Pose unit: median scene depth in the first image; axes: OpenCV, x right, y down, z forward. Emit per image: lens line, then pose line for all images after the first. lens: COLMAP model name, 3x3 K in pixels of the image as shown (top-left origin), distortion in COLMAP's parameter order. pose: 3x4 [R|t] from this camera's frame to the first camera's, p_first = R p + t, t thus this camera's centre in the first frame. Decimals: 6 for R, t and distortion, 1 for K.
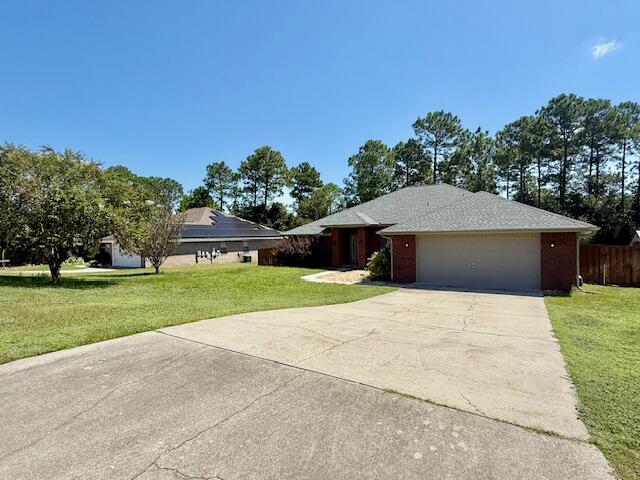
lens RADIAL K [[286.8, 0, 320.0], [0, 286.8, 240.0], [0, 0, 1]] dist [0.002958, 0.000128]
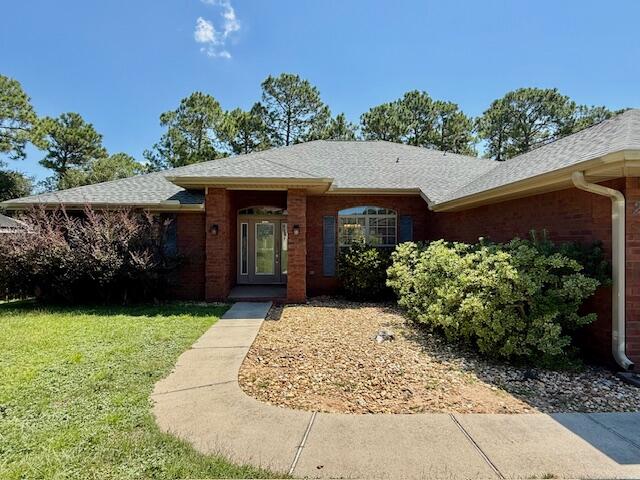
lens RADIAL K [[337.6, 0, 320.0], [0, 337.6, 240.0], [0, 0, 1]] dist [0.000346, -0.000094]
pose [[0.828123, 0.019533, 0.560206, -0.022552], [-0.010765, 0.999763, -0.018946, 0.008317], [-0.560443, 0.009659, 0.828137, 0.170463]]
